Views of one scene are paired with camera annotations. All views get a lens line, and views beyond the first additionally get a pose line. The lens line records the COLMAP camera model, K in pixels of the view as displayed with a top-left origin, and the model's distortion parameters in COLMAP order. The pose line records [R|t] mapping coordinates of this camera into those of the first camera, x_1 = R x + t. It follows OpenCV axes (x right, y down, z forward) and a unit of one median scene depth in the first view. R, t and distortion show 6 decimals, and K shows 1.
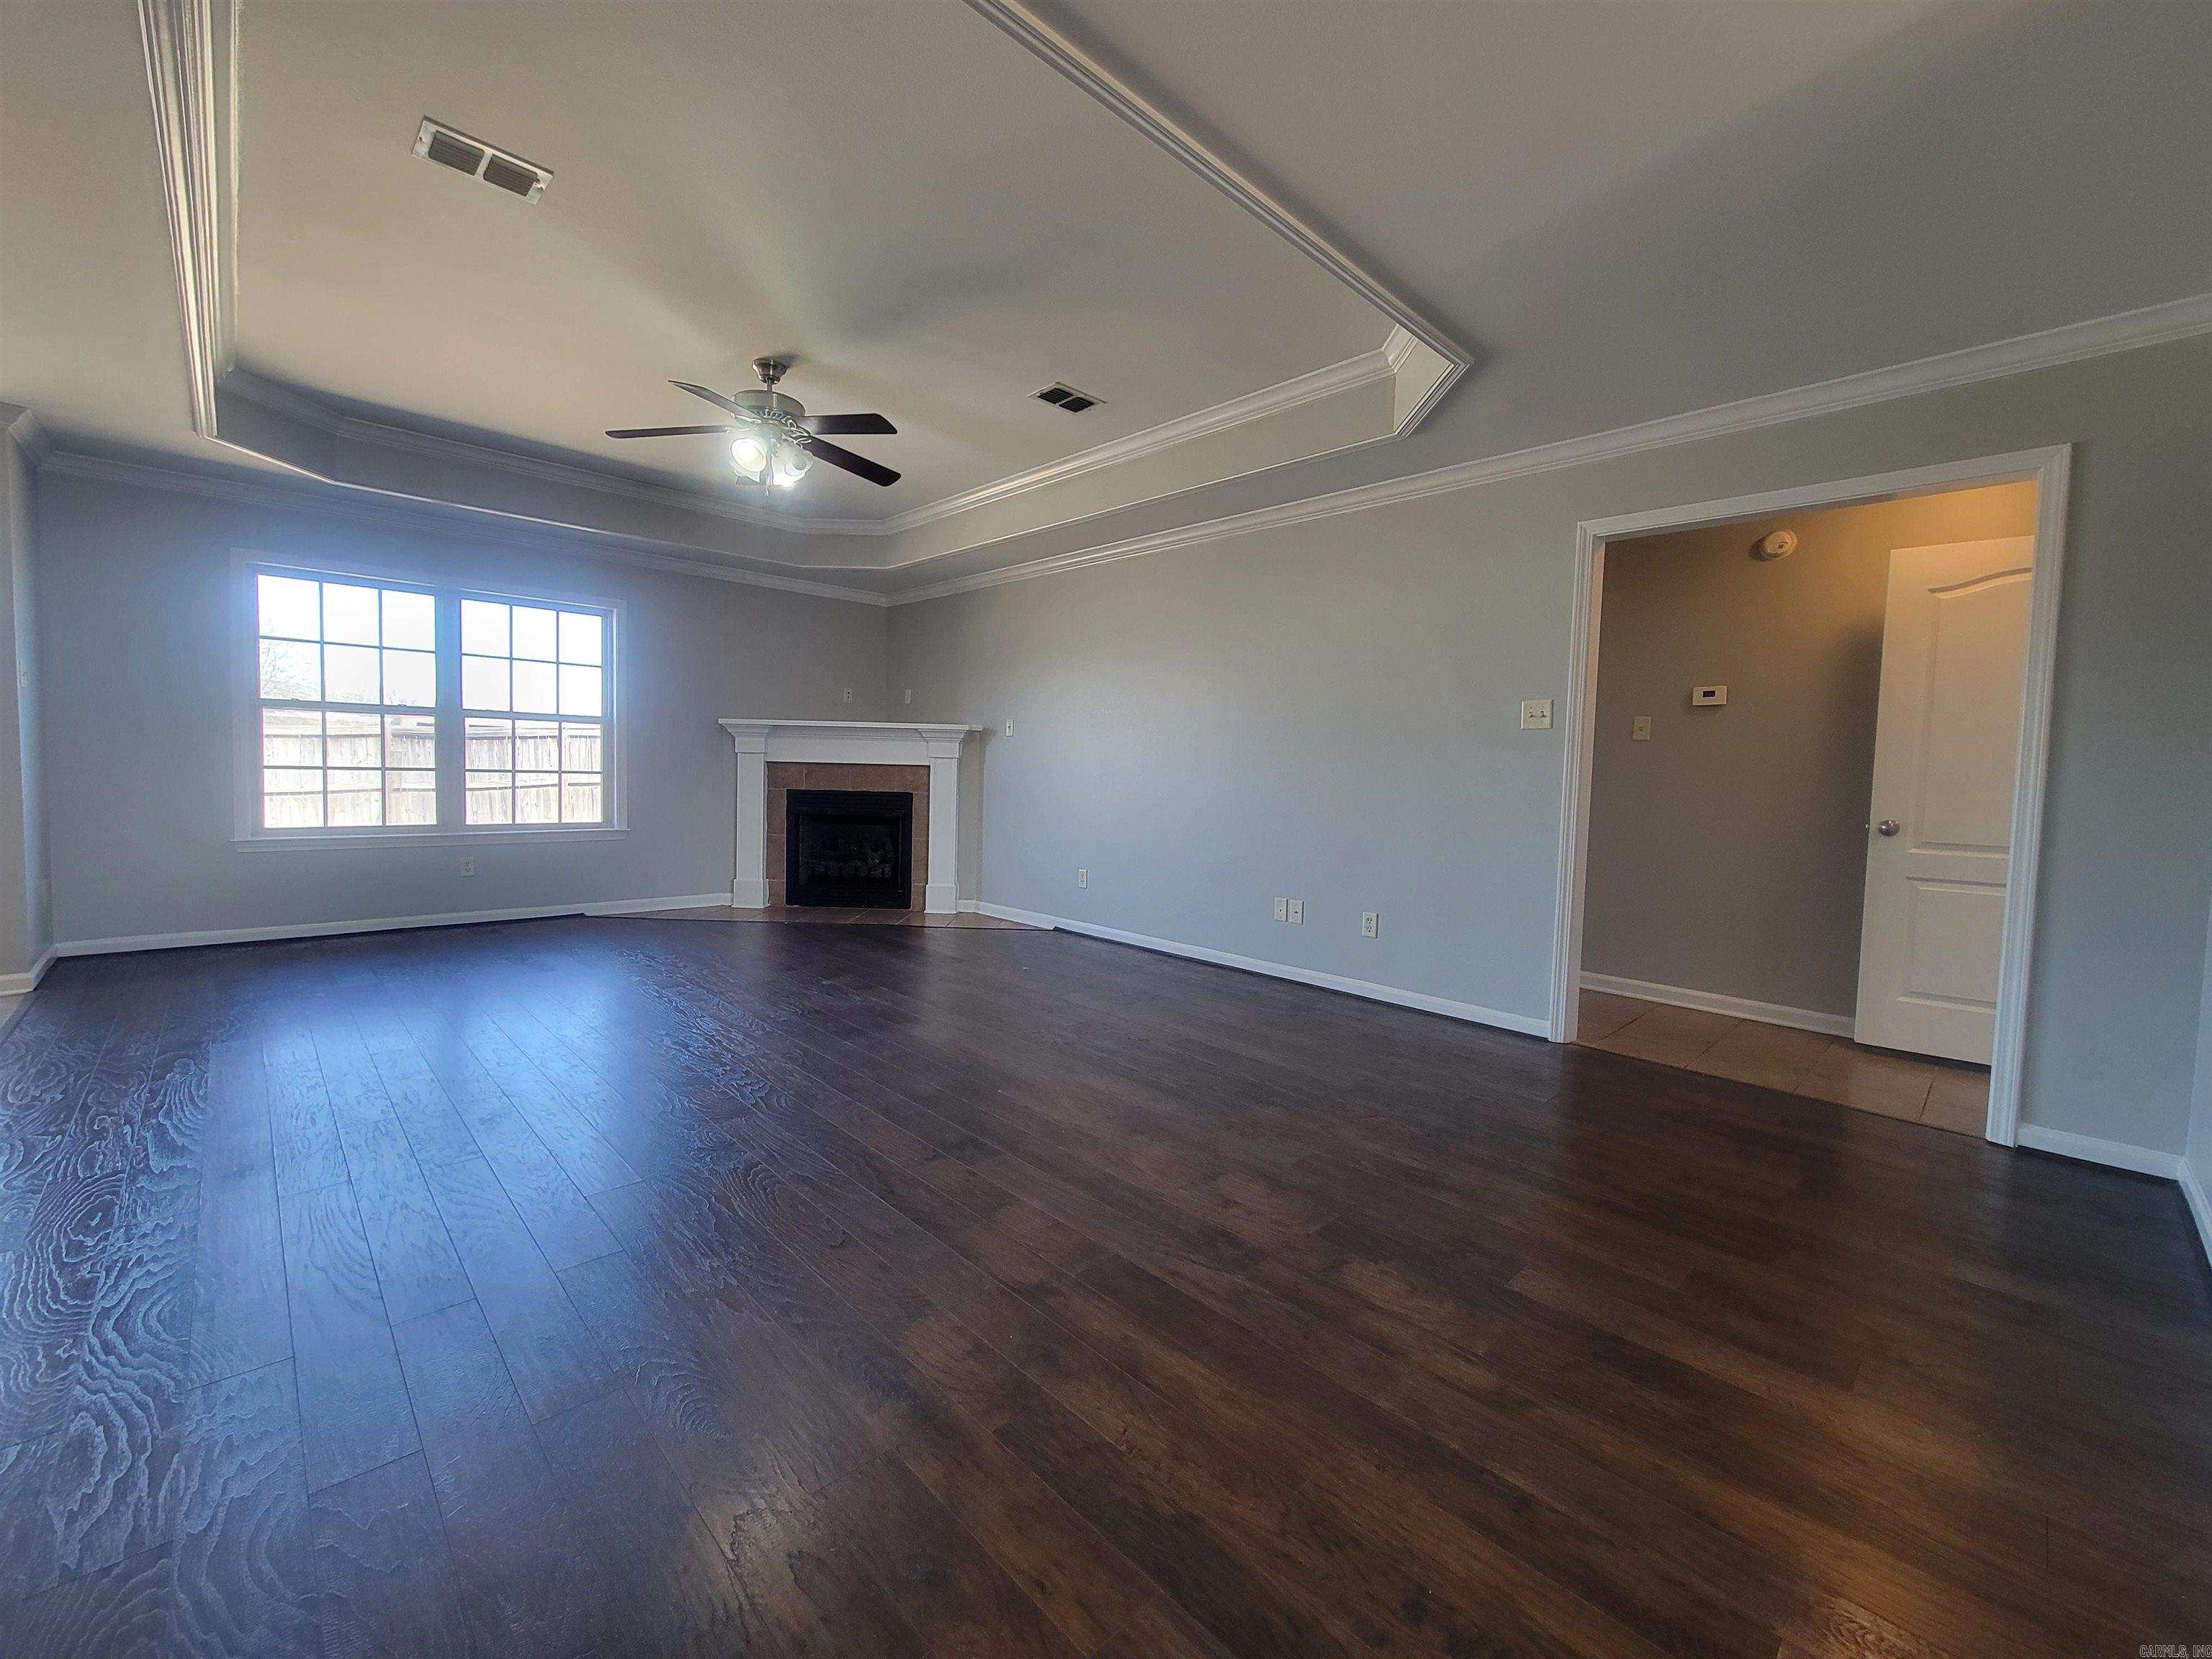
lens RADIAL K [[898.6, 0, 1095.9], [0, 898.6, 810.6], [0, 0, 1]] dist [0.000222, -0.000365]
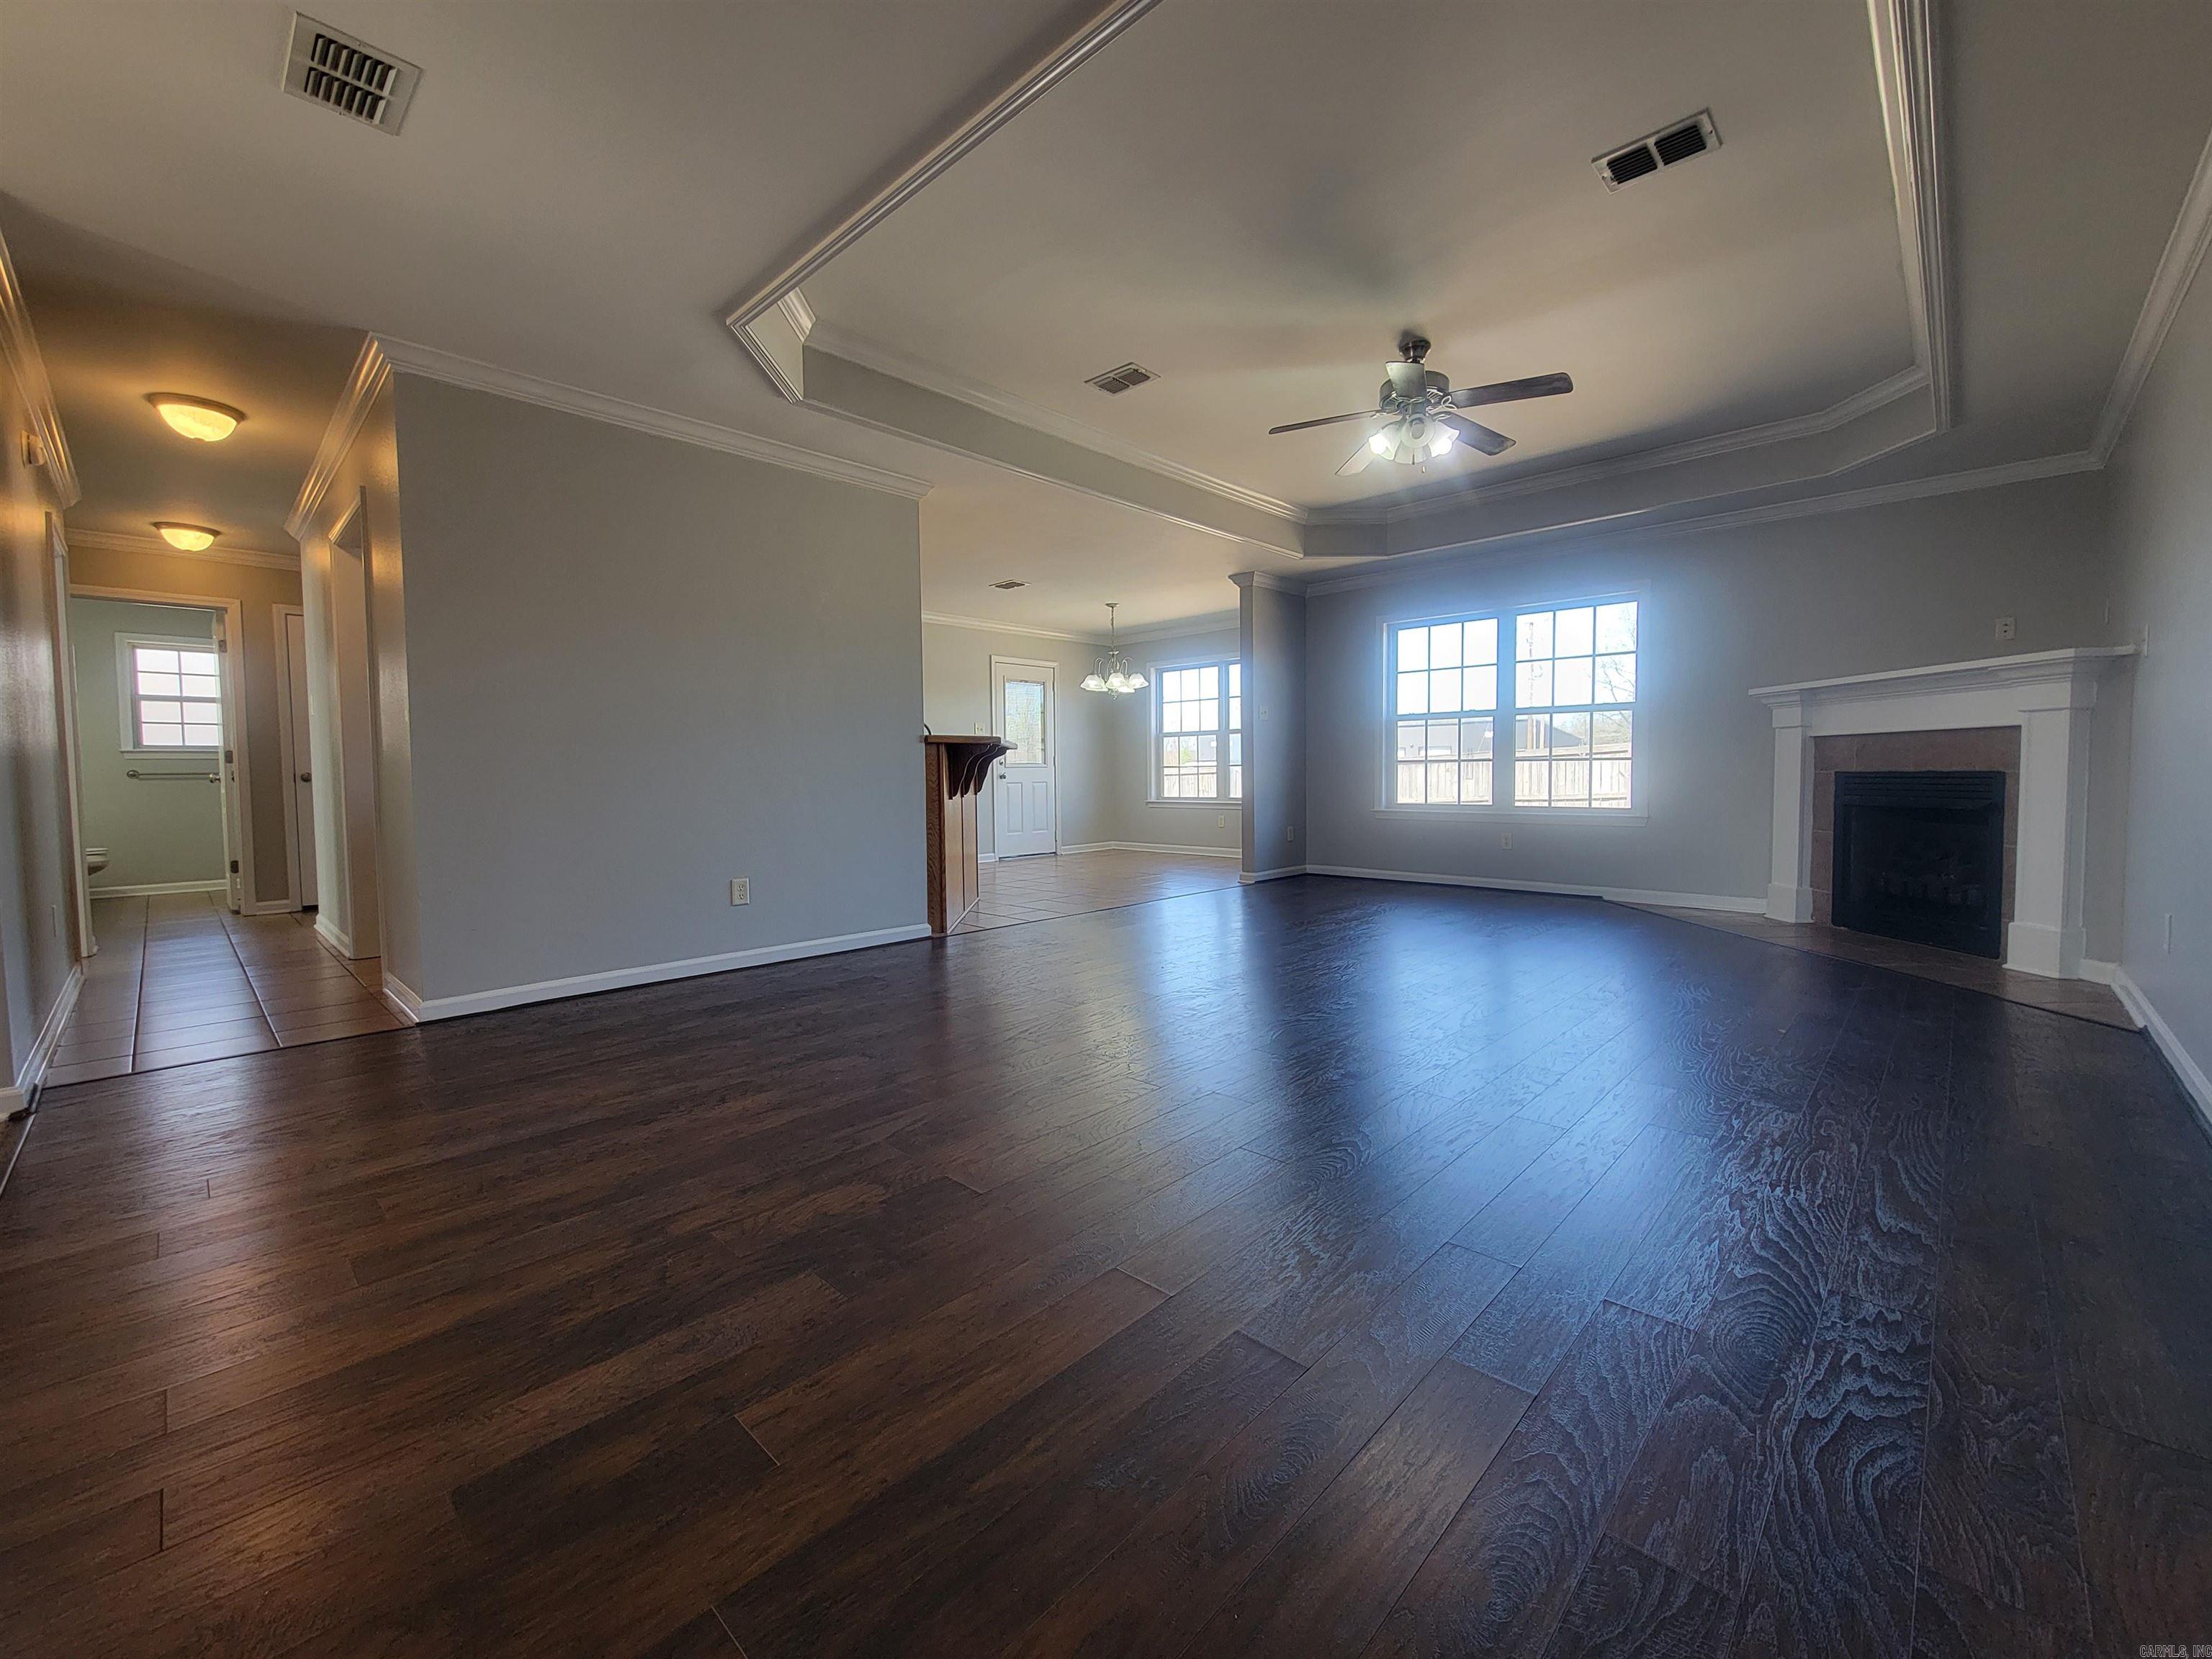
lens RADIAL K [[893.8, 0, 1118.9], [0, 893.8, 817.1], [0, 0, 1]] dist [0.000323, 0.000057]
pose [[0.053742, 0.021118, -0.998332, 0.386607], [-0.036514, 0.999149, 0.019170, 0.022647], [0.997887, 0.035423, 0.054467, 0.365379]]
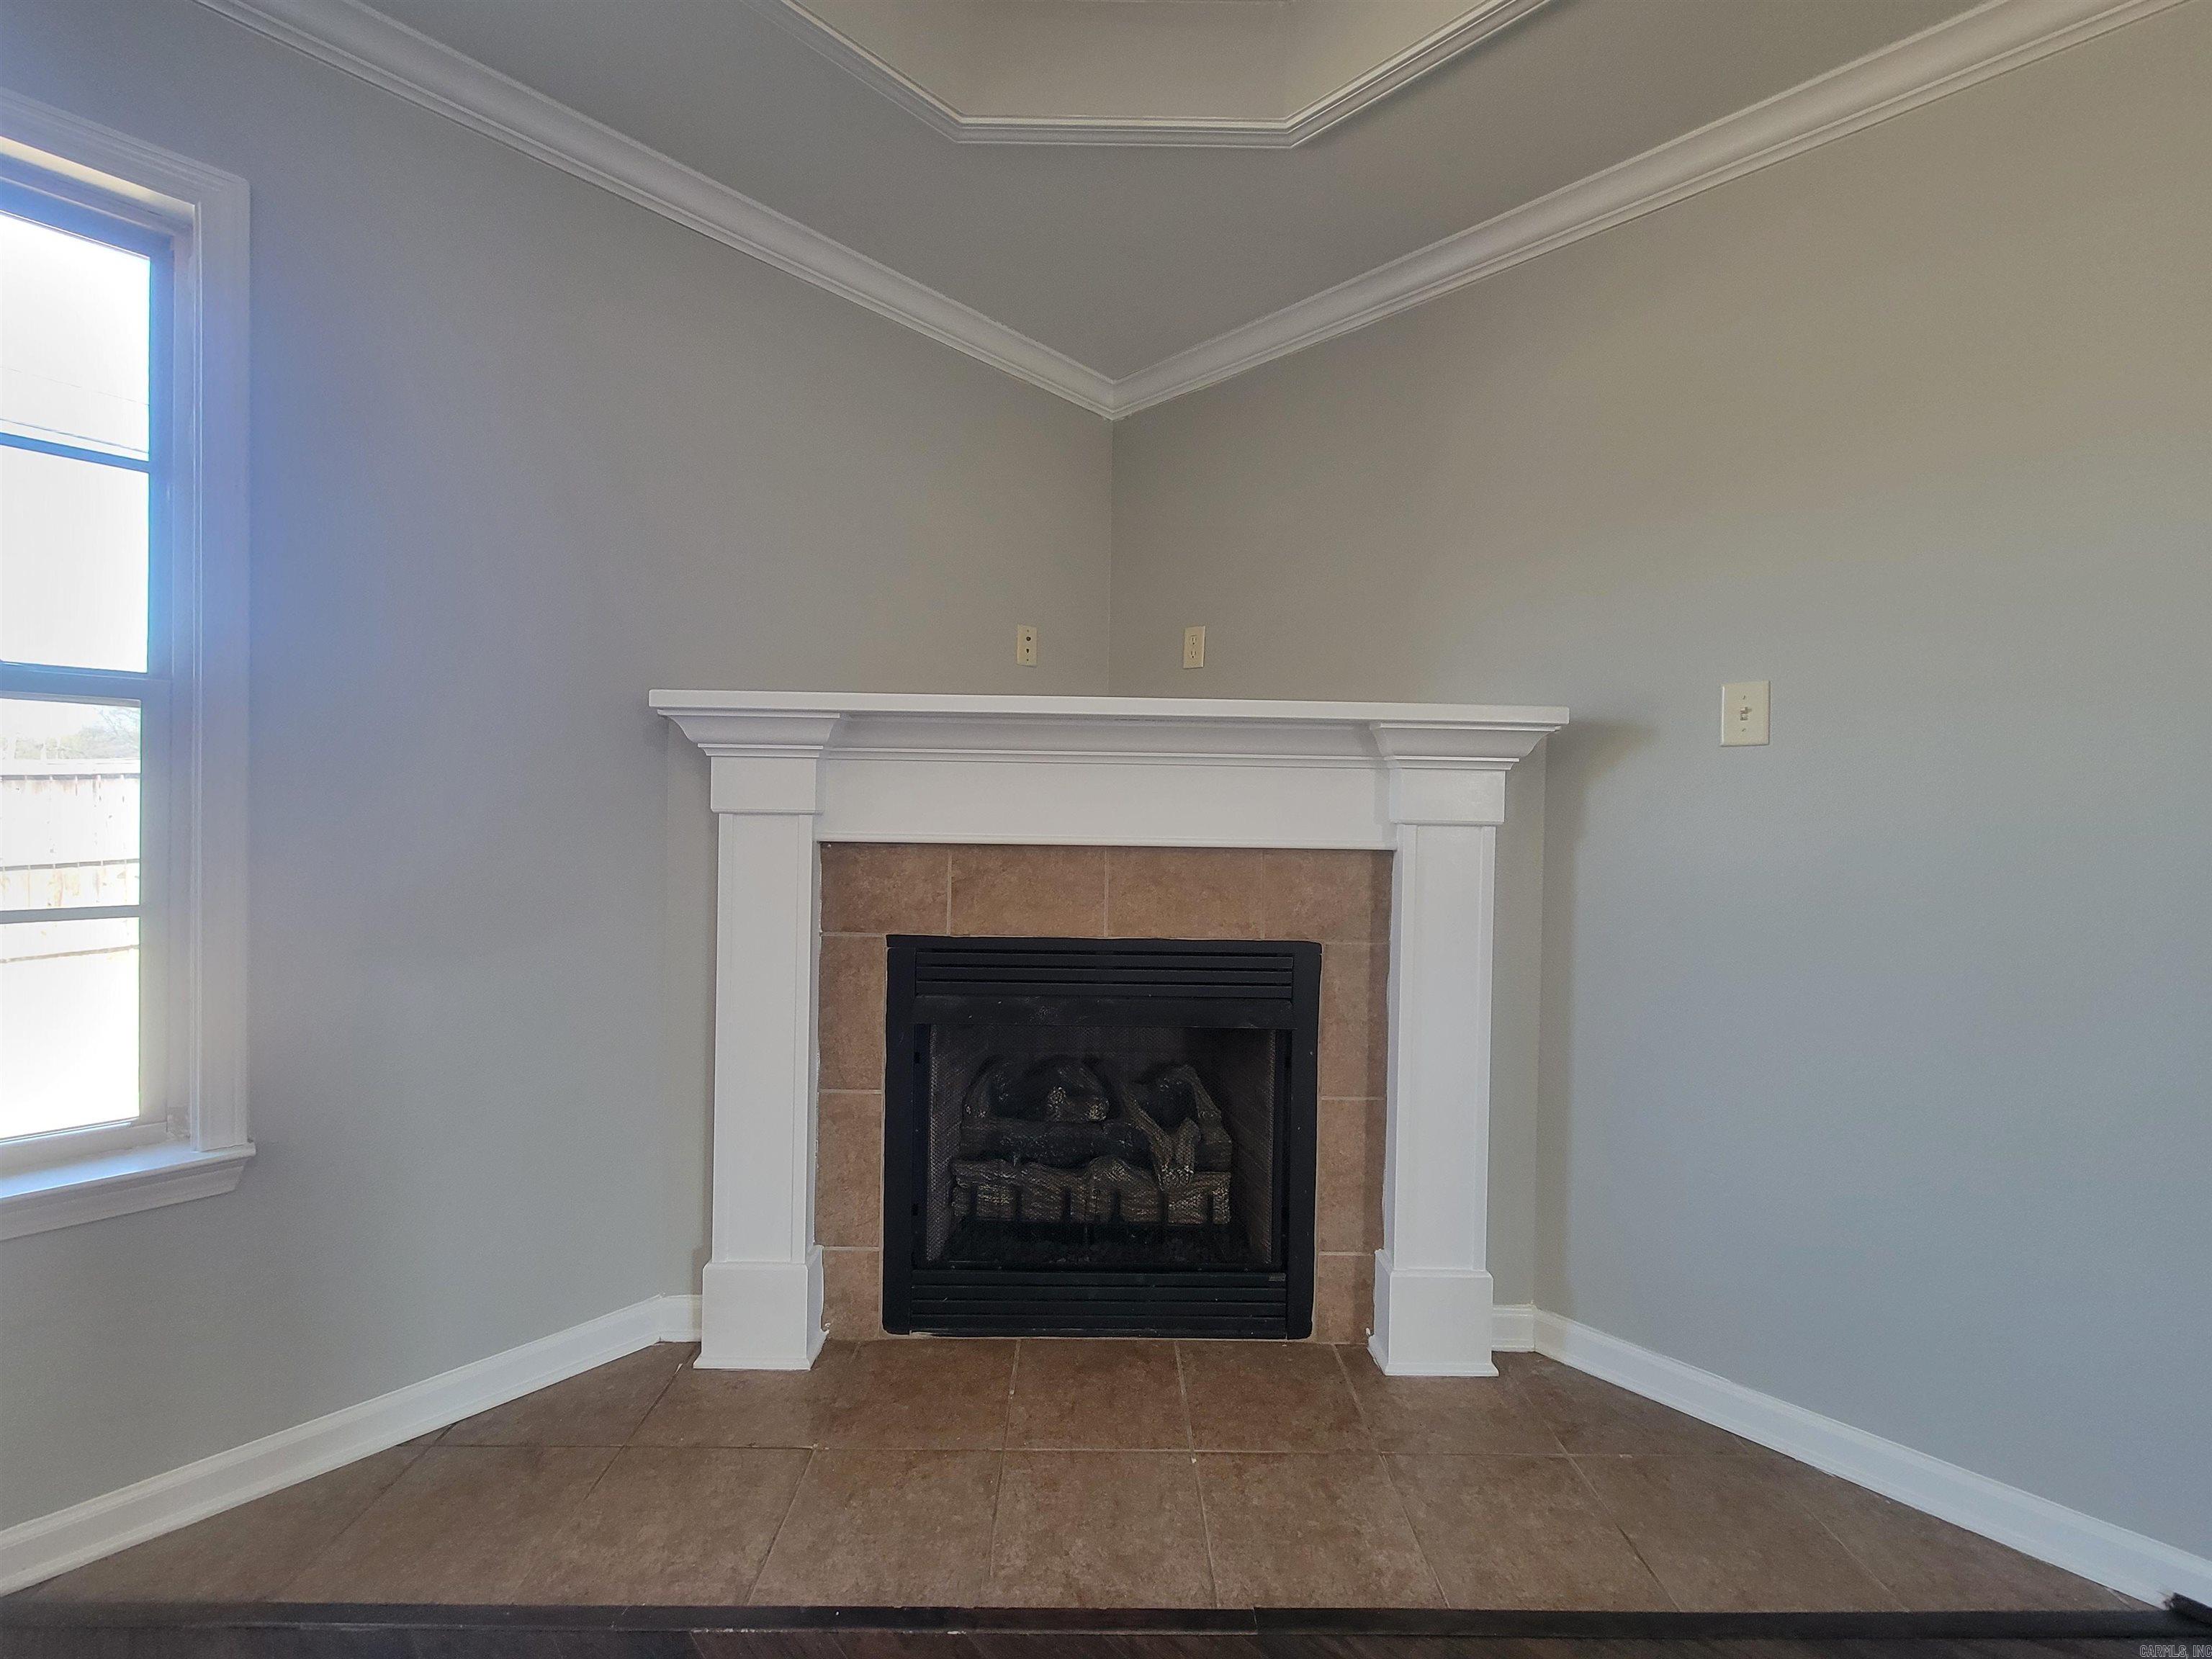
lens RADIAL K [[898.6, 0, 1095.9], [0, 898.6, 810.6], [0, 0, 1]] dist [0.000222, -0.000365]
pose [[0.999684, -0.010368, 0.022912, -0.289033], [0.011213, 0.999250, -0.037066, -0.053942], [-0.022510, 0.037312, 0.999050, 0.720966]]
